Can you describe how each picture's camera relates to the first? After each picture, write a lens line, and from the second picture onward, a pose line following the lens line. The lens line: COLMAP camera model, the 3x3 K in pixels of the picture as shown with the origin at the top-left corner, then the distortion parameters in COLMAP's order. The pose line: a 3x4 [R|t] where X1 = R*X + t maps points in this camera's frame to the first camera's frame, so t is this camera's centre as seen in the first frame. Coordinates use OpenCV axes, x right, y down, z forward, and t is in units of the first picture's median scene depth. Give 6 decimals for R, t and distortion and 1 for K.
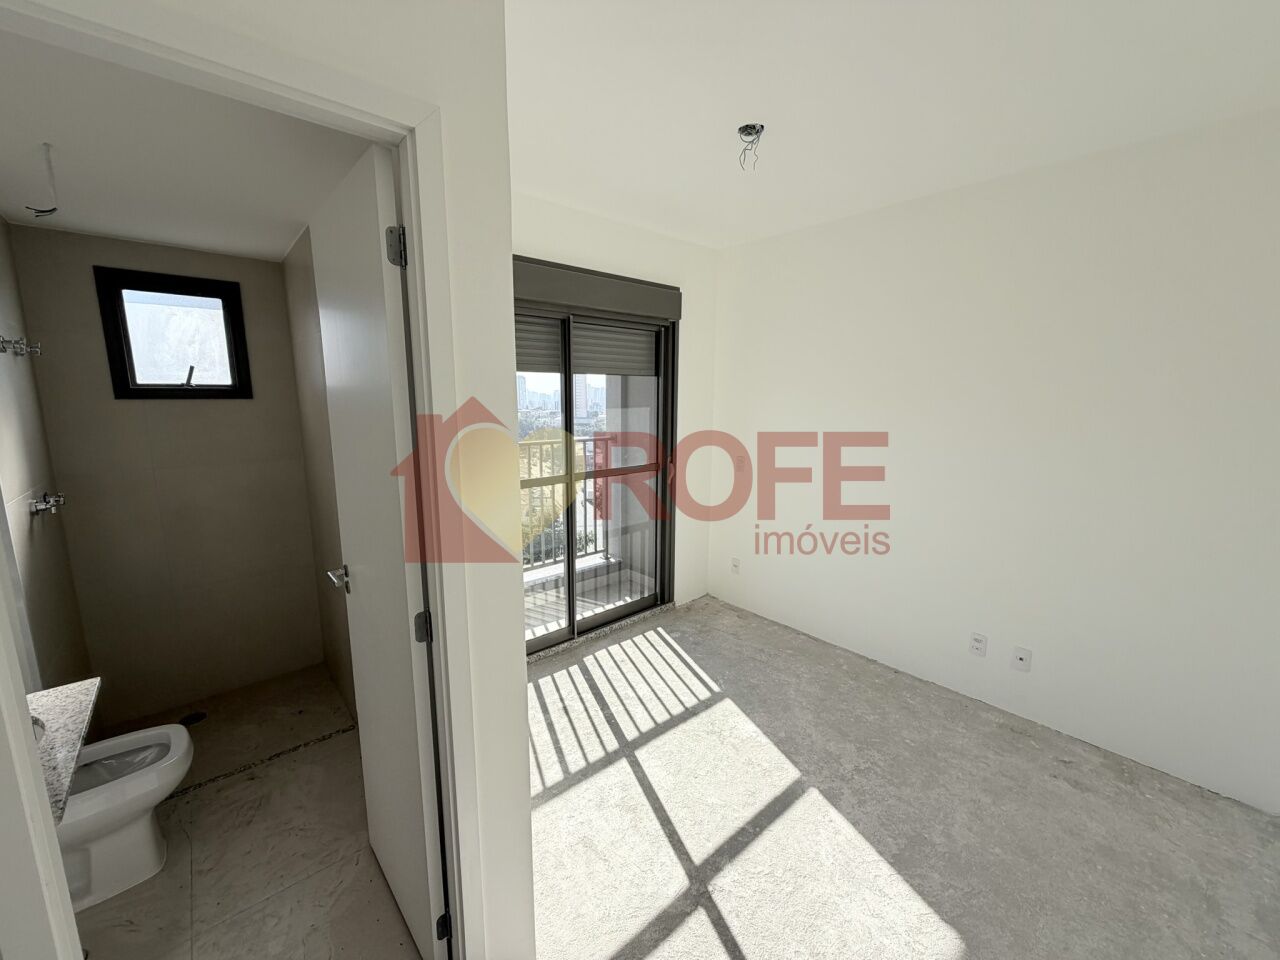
lens RADIAL K [[516.1, 0, 639.2], [0, 516.1, 466.5], [0, 0, 1]] dist [0.001625, -0.000221]
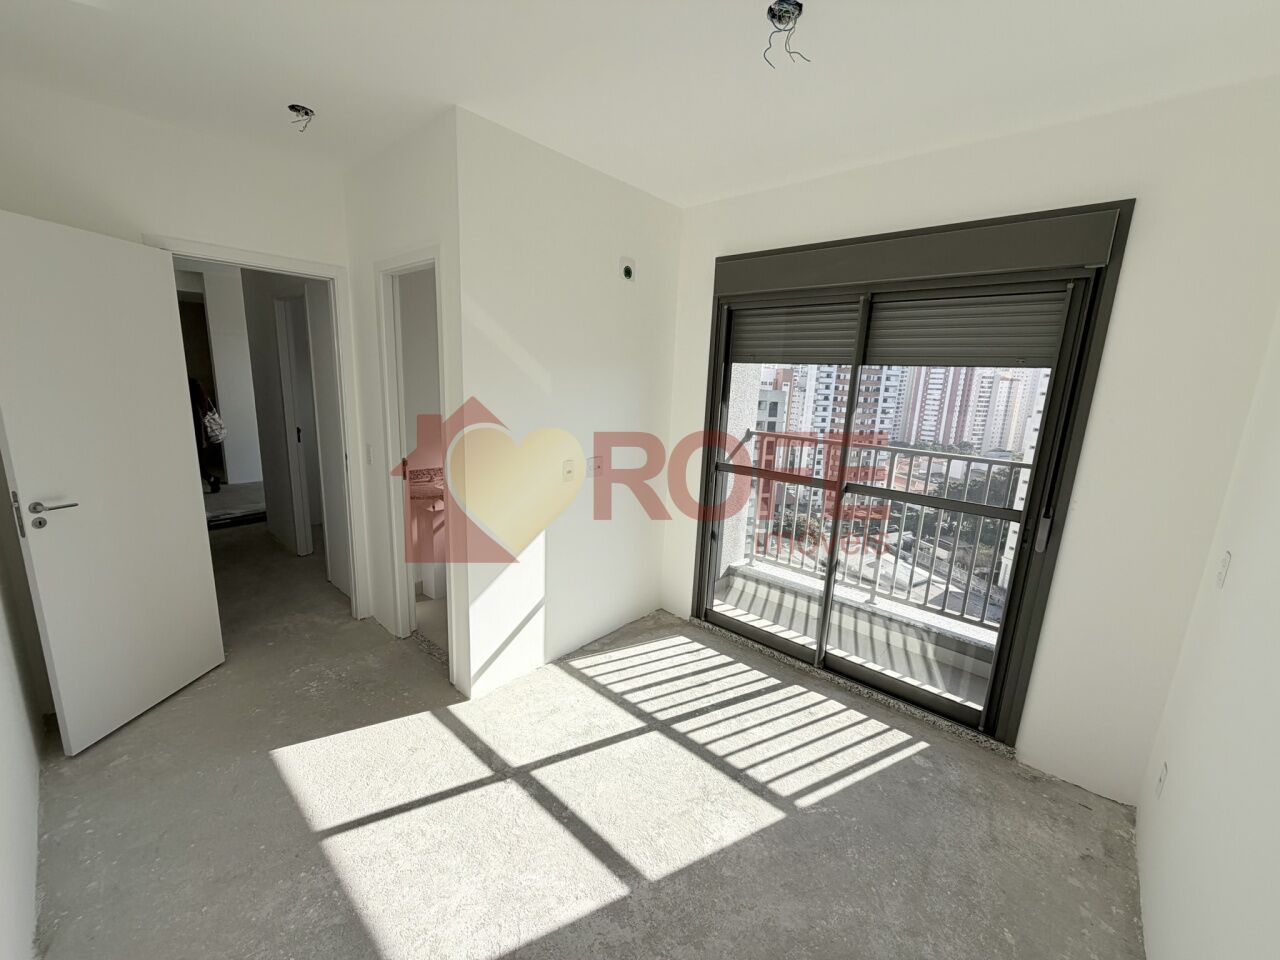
lens RADIAL K [[511.7, 0, 640.0], [0, 511.7, 480.0], [0, 0, 1]] dist [-0.000399, -0.000126]
pose [[0.117445, 0.199990, -0.972734, 0.820826], [-0.180631, 0.967475, 0.177100, -0.103317], [0.976514, 0.154906, 0.149749, 0.679082]]
